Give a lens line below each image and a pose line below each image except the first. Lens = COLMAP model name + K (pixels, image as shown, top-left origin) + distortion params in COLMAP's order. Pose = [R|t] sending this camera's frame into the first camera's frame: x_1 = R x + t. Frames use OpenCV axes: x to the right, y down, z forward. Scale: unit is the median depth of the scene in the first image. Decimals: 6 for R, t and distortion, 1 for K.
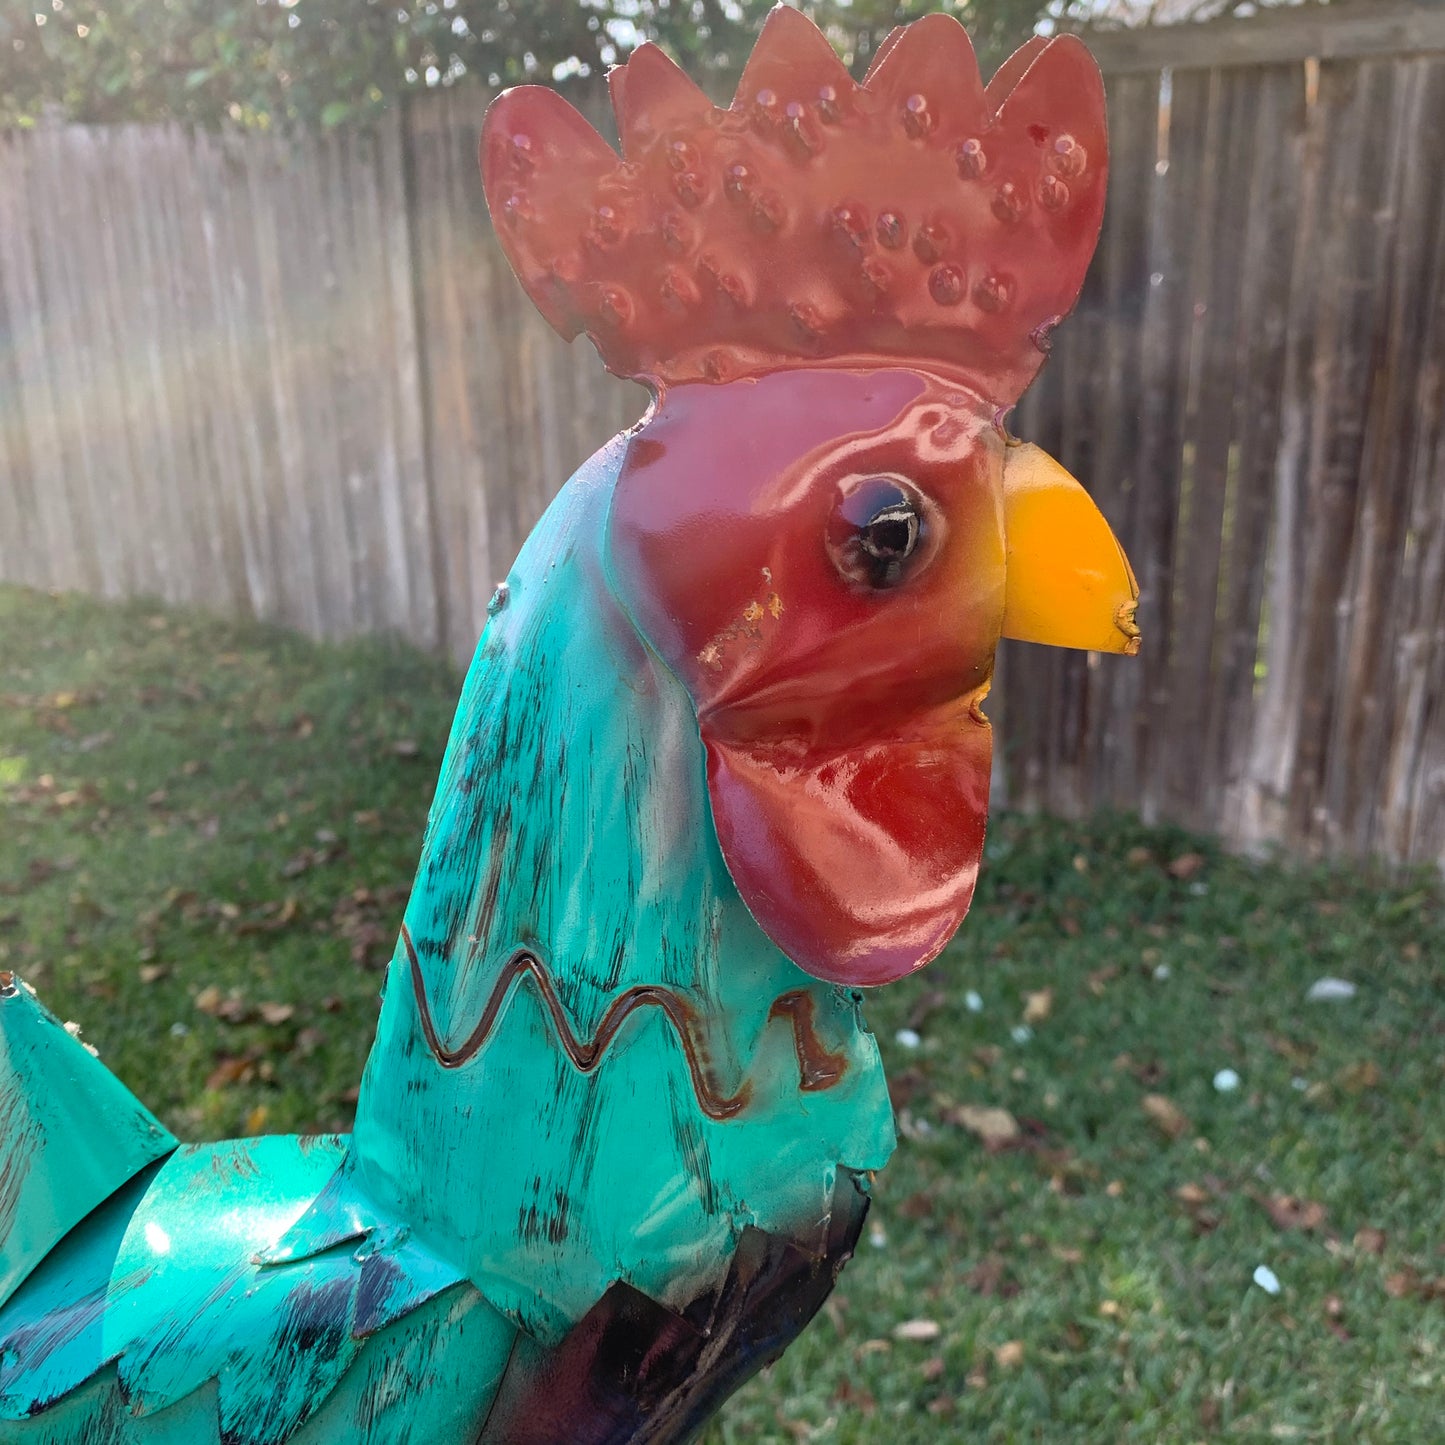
lens RADIAL K [[1491.1, 0, 714.1], [0, 1491.1, 730.6], [0, 0, 1]] dist [0.092791, -0.226542]
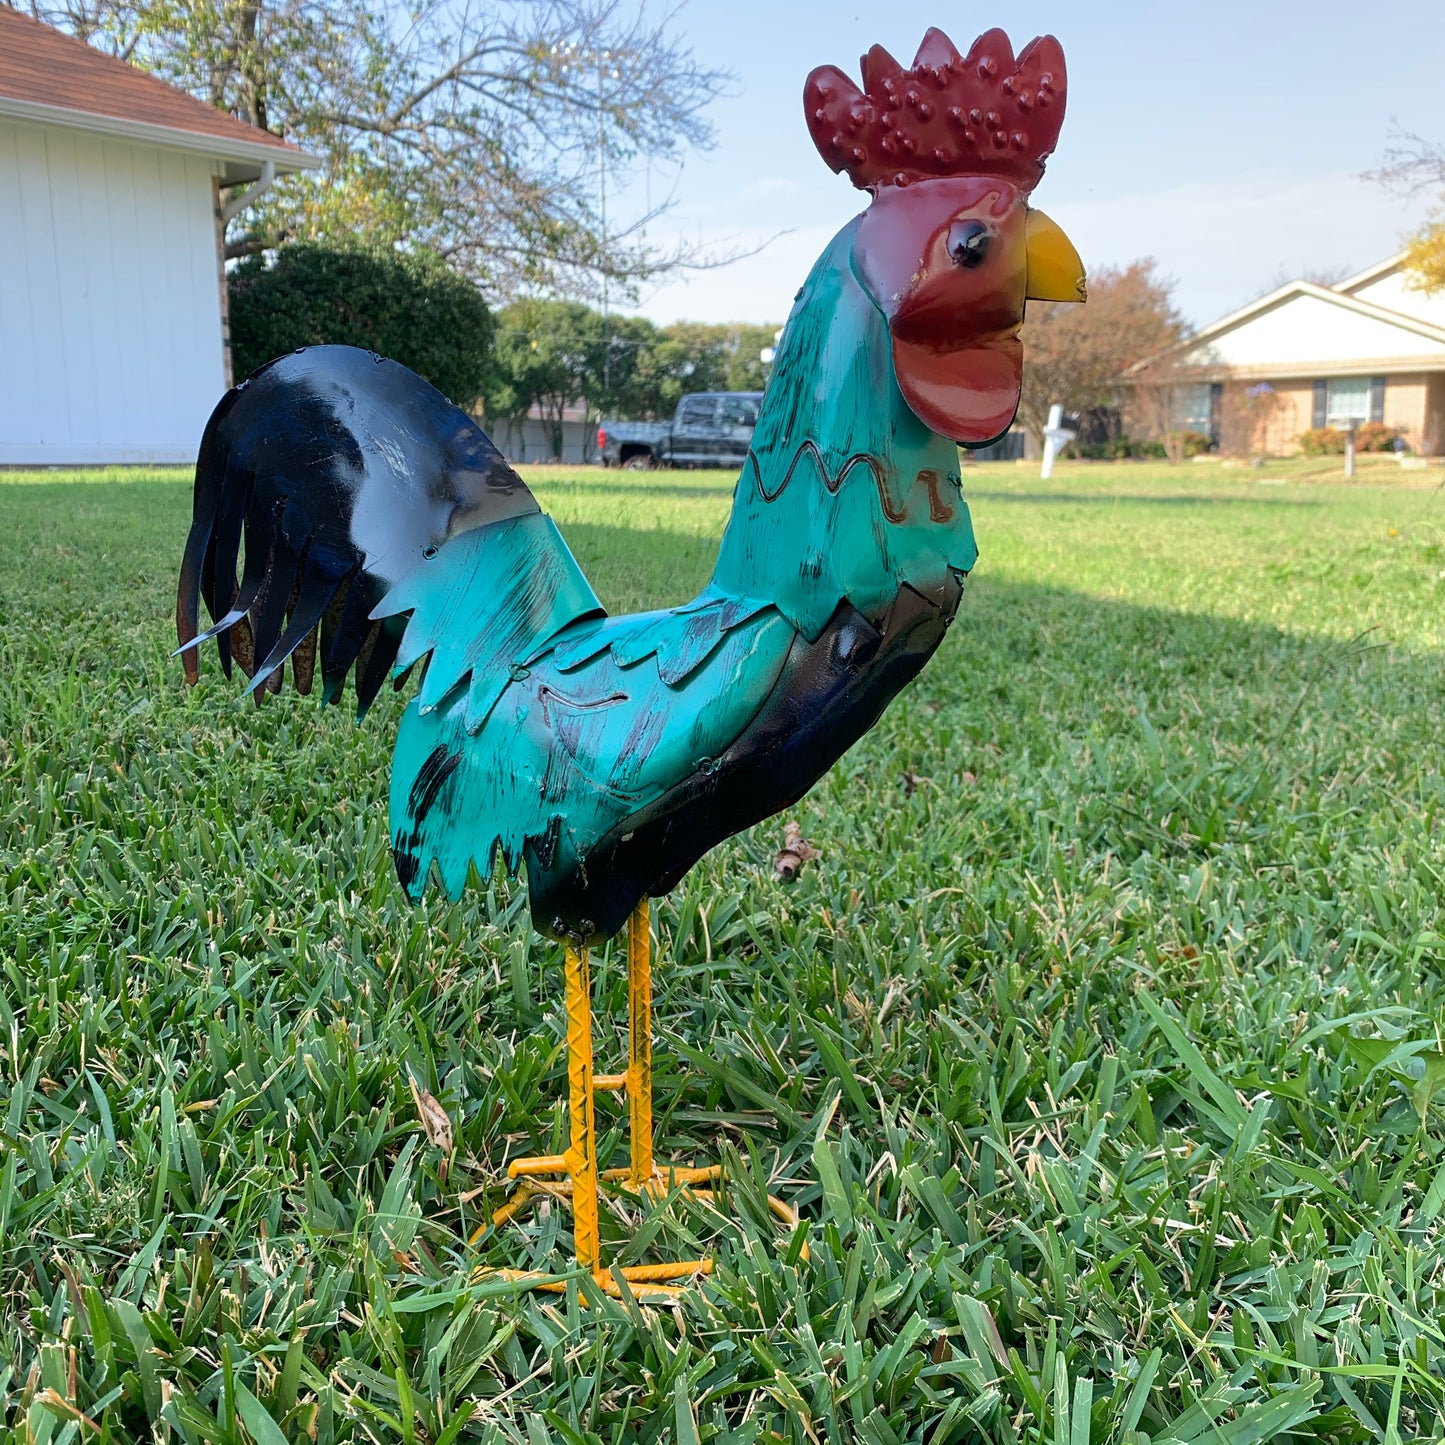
lens RADIAL K [[1491.1, 0, 714.1], [0, 1491.1, 730.6], [0, 0, 1]] dist [0.092791, -0.226542]
pose [[0.993525, 0.029984, -0.109589, -0.007244], [-0.042441, 0.992669, -0.113165, 0.819502], [0.105393, 0.117084, 0.987514, -1.149802]]
